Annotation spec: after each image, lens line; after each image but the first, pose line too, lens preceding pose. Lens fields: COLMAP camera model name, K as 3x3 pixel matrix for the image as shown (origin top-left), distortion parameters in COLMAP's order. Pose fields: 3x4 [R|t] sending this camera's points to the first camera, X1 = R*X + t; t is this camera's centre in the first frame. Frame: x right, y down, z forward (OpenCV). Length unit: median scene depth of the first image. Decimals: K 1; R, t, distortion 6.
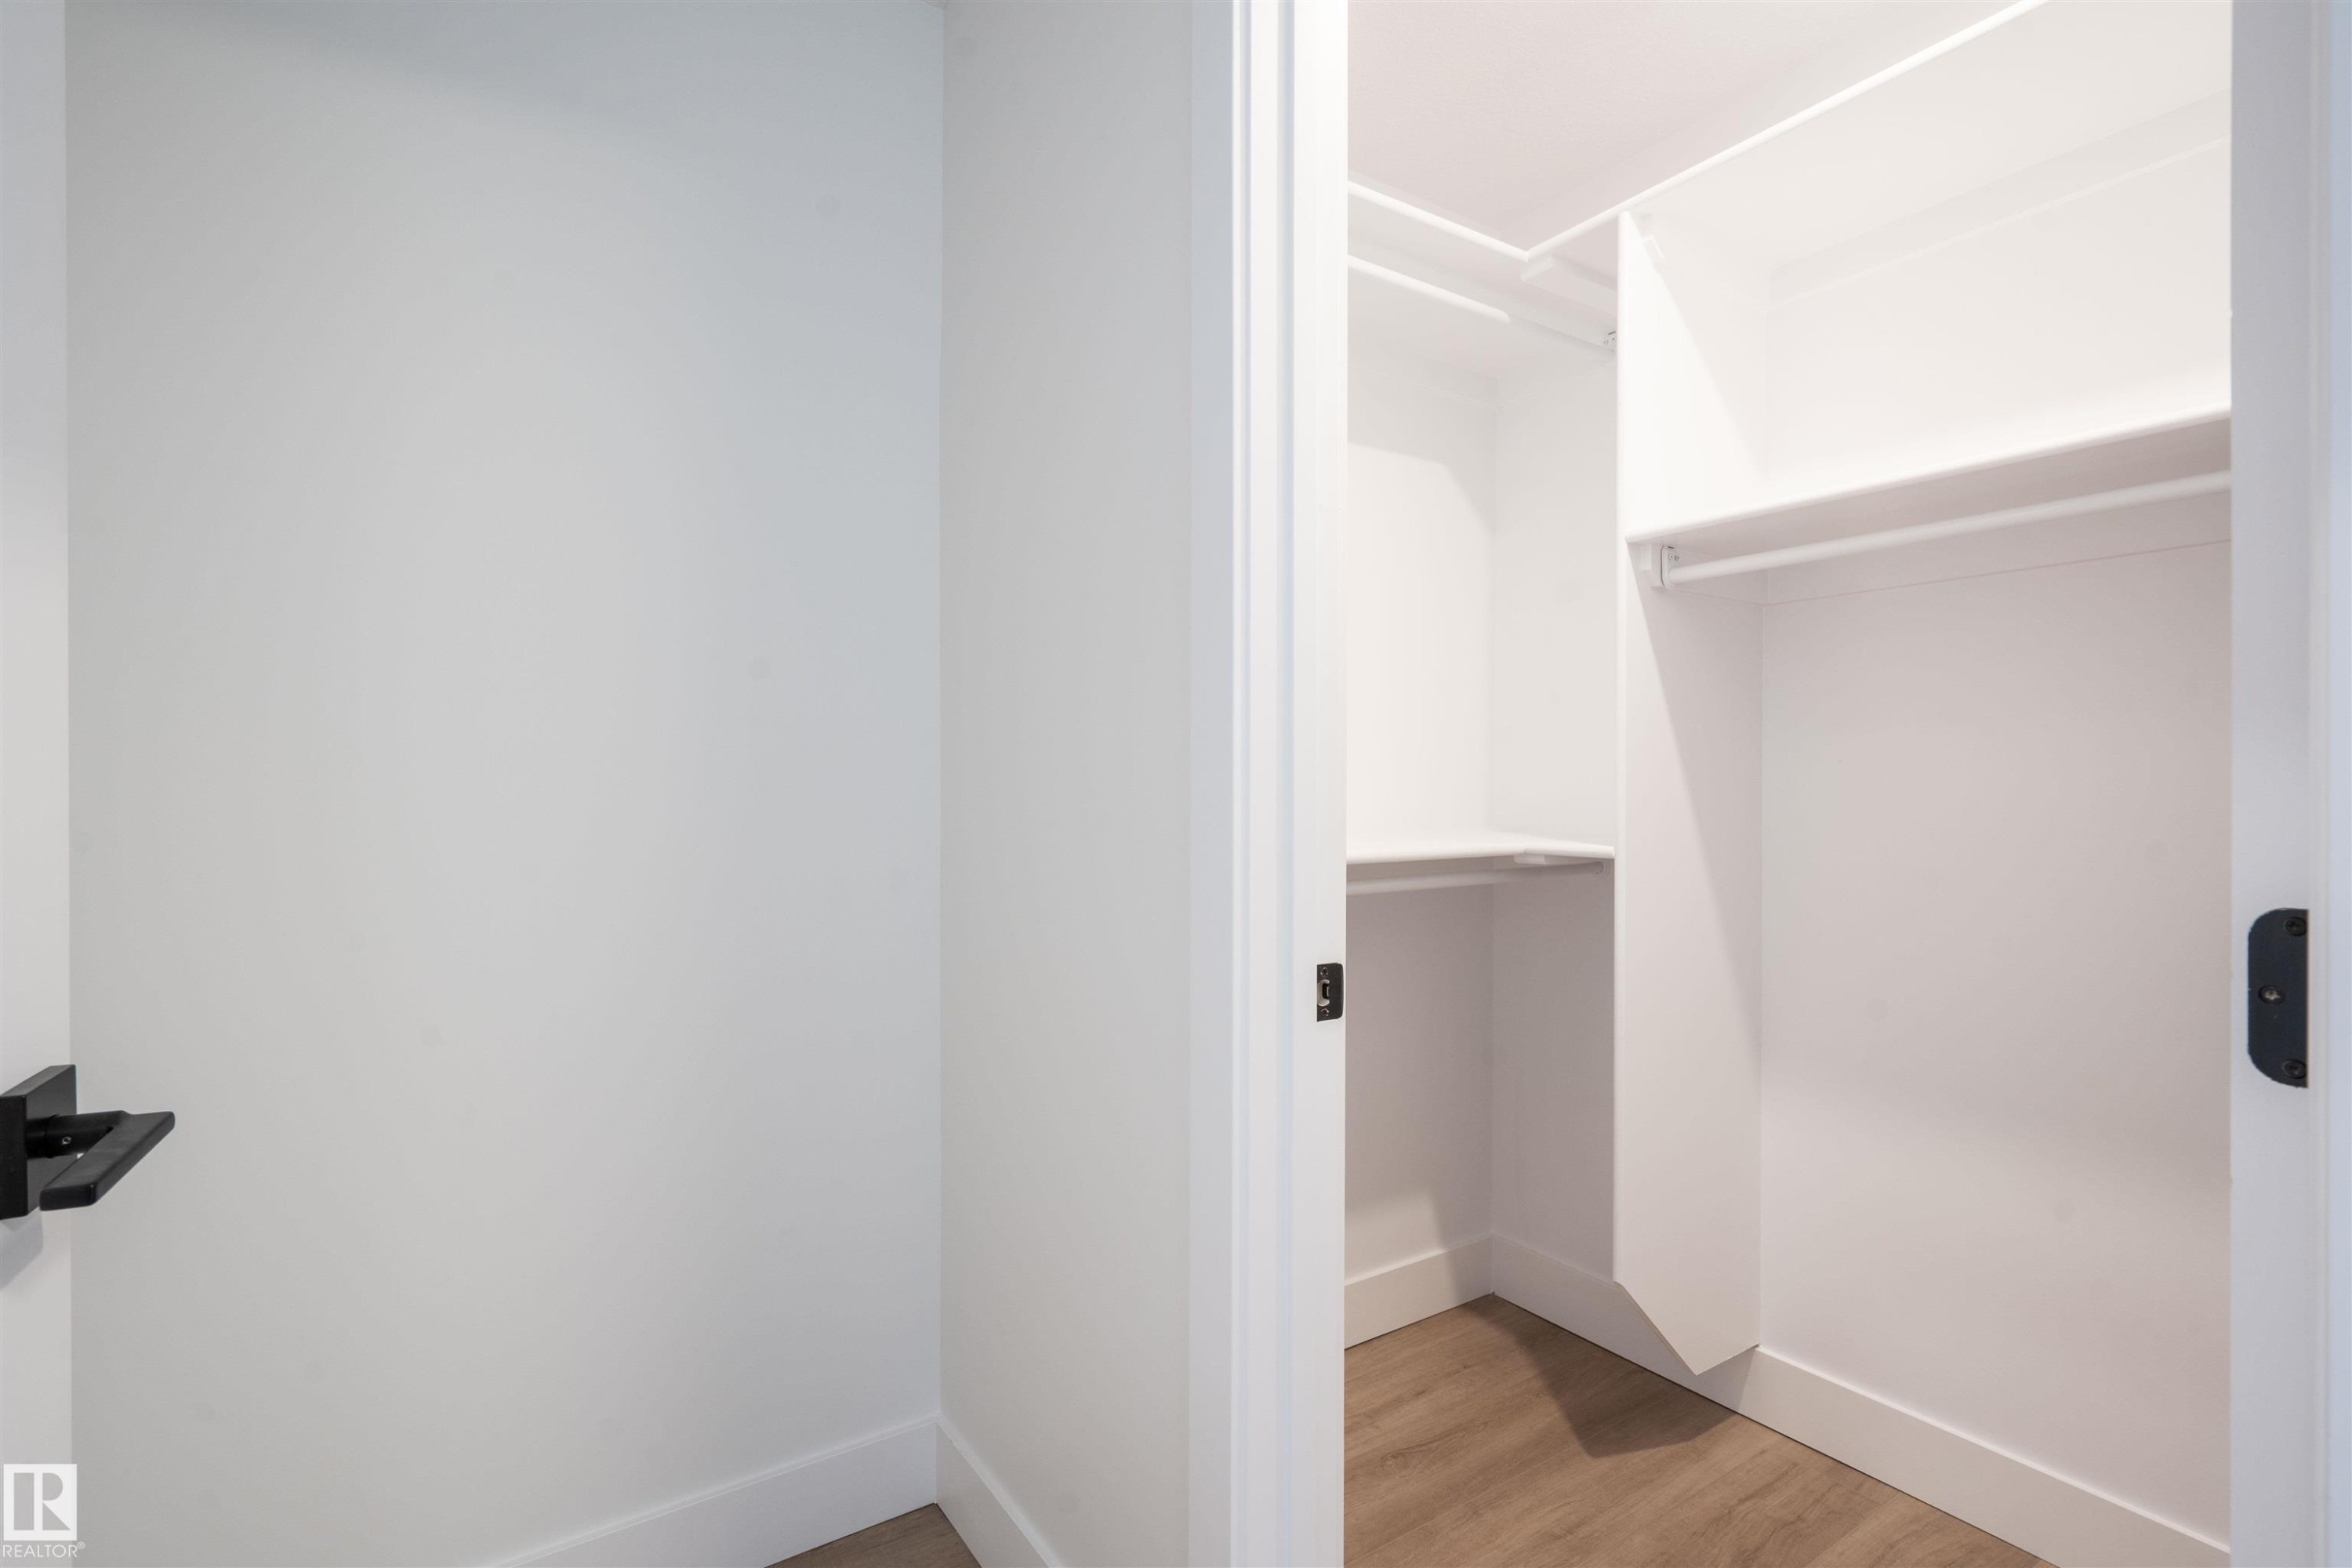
lens RADIAL K [[1092.3, 0, 1177.4], [0, 1092.3, 778.8], [0, 0, 1]] dist [-0.002177, -0.001907]
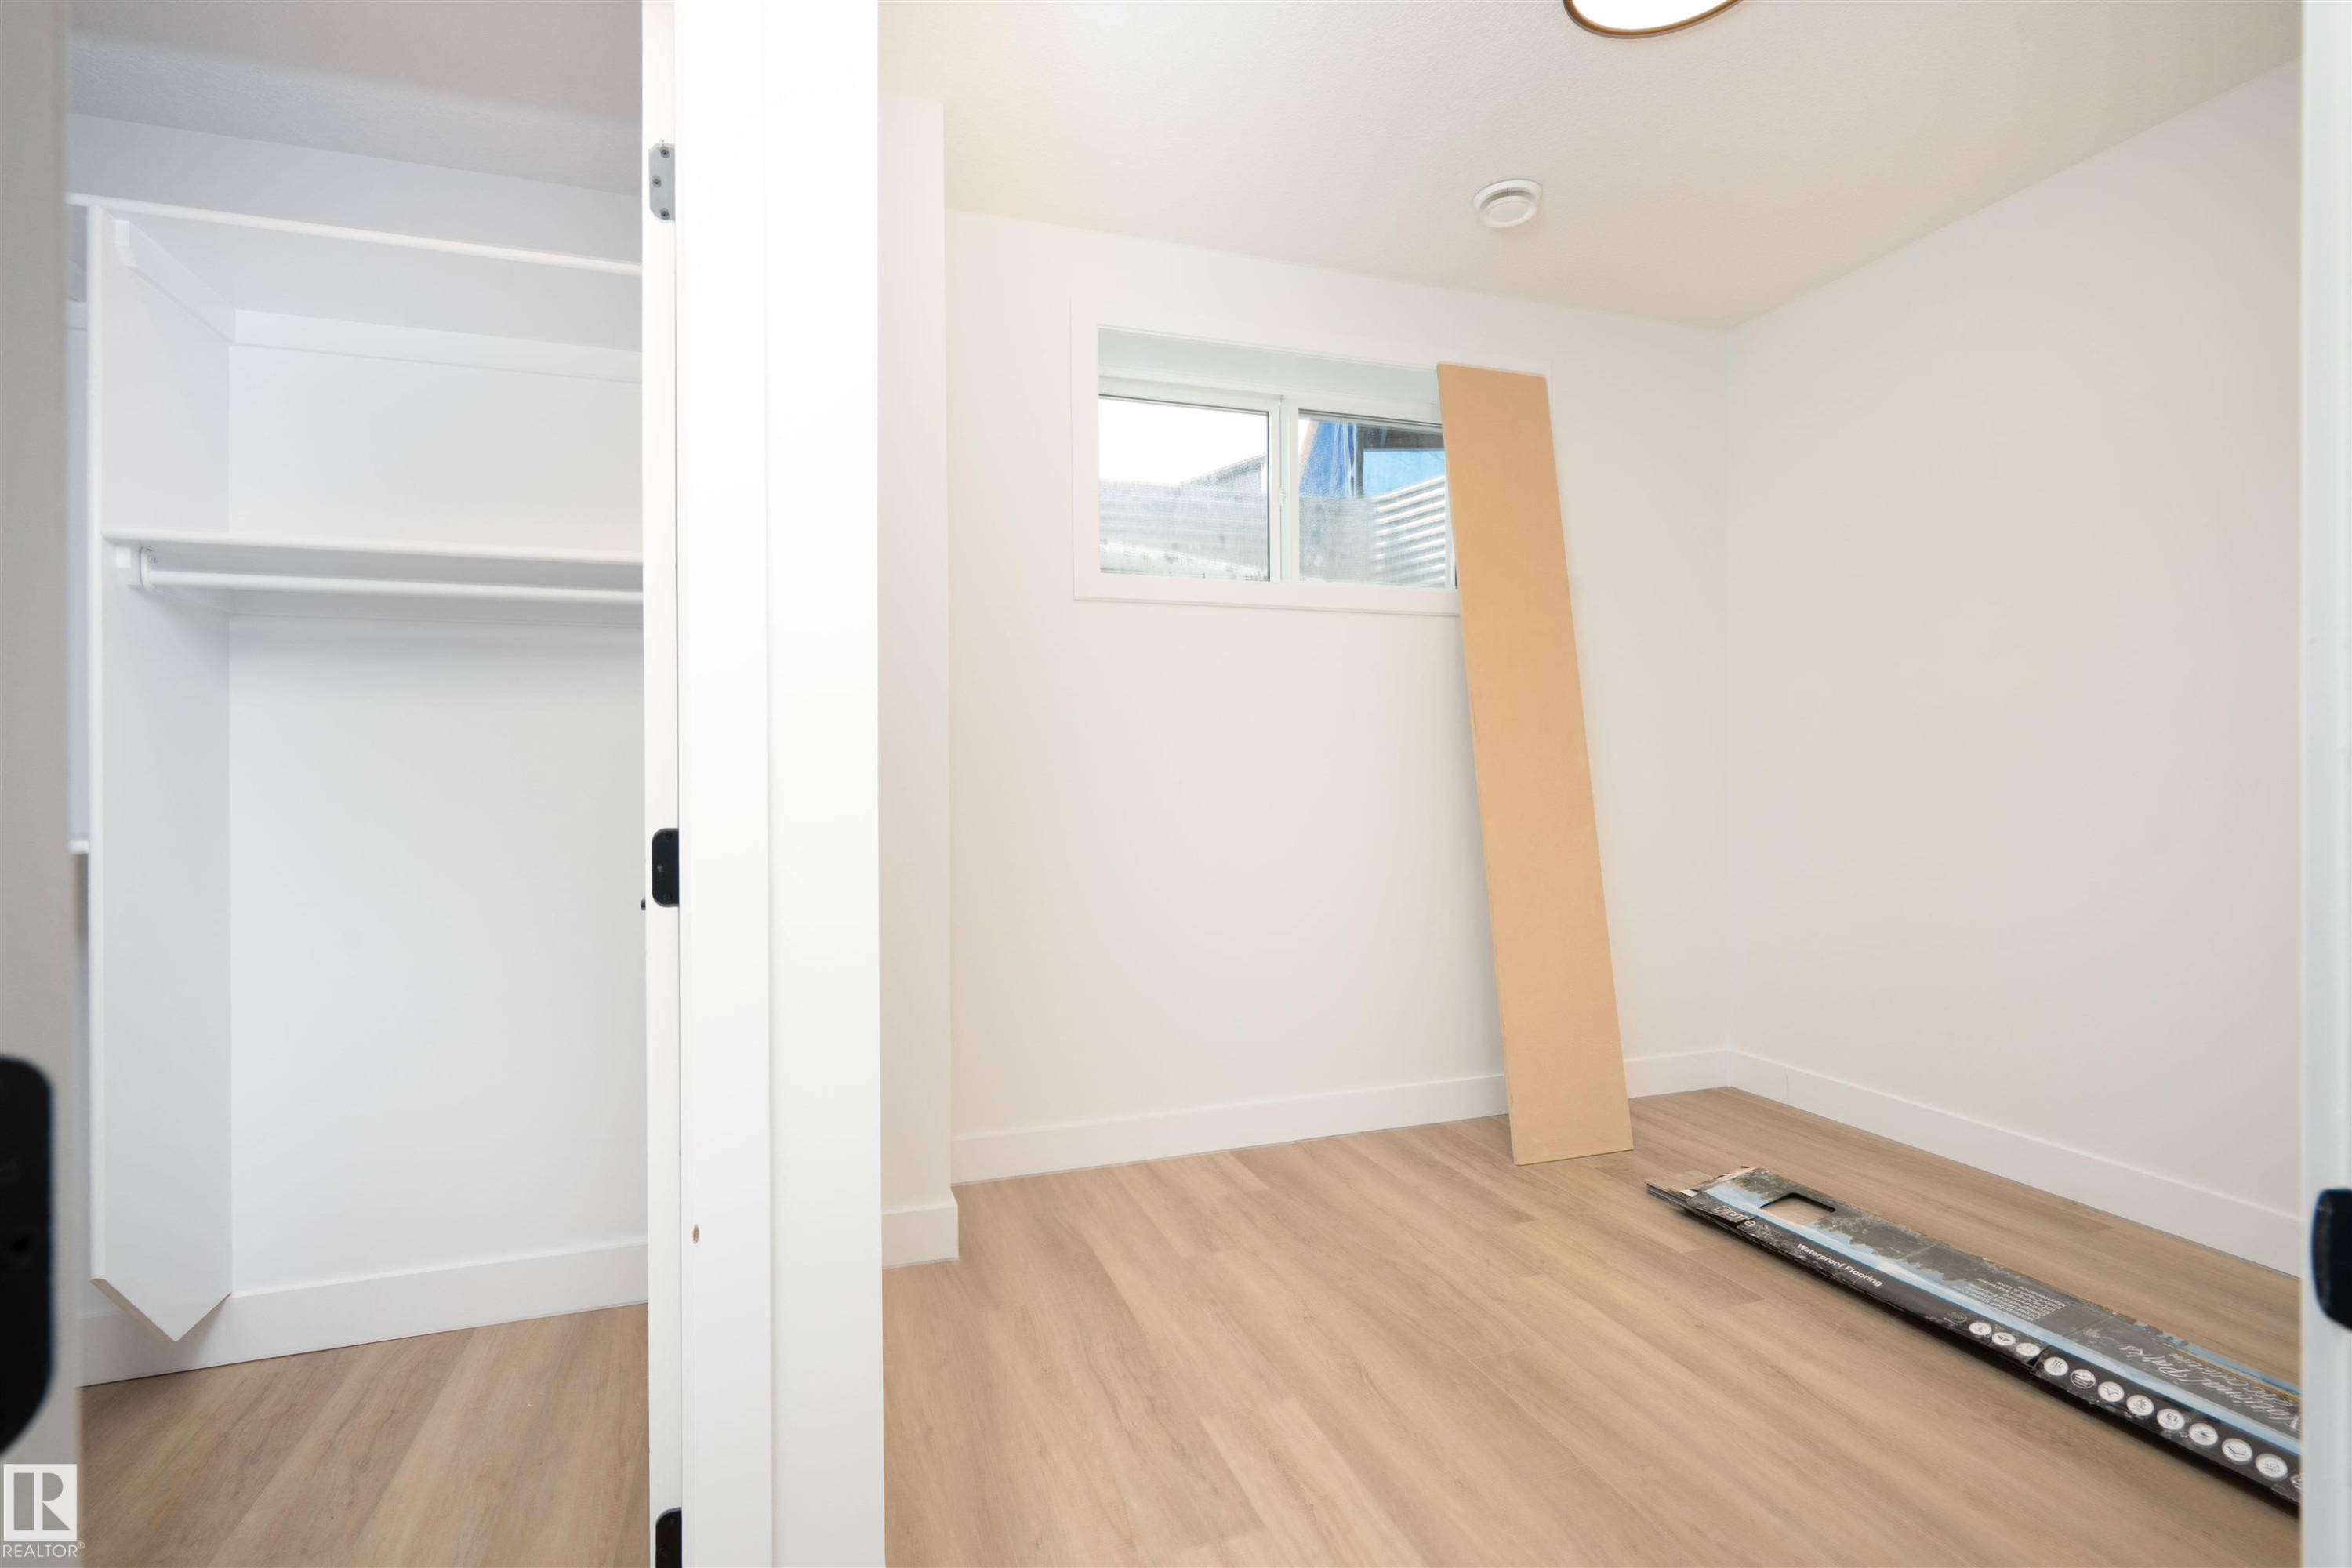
lens RADIAL K [[1092.3, 0, 1174.9], [0, 1092.3, 780.4], [0, 0, 1]] dist [-0.002177, -0.001907]
pose [[0.234086, 0.000269, 0.972216, -0.341510], [0.003359, 0.999994, -0.001085, 0.012622], [-0.972210, 0.003520, 0.234084, -0.196327]]
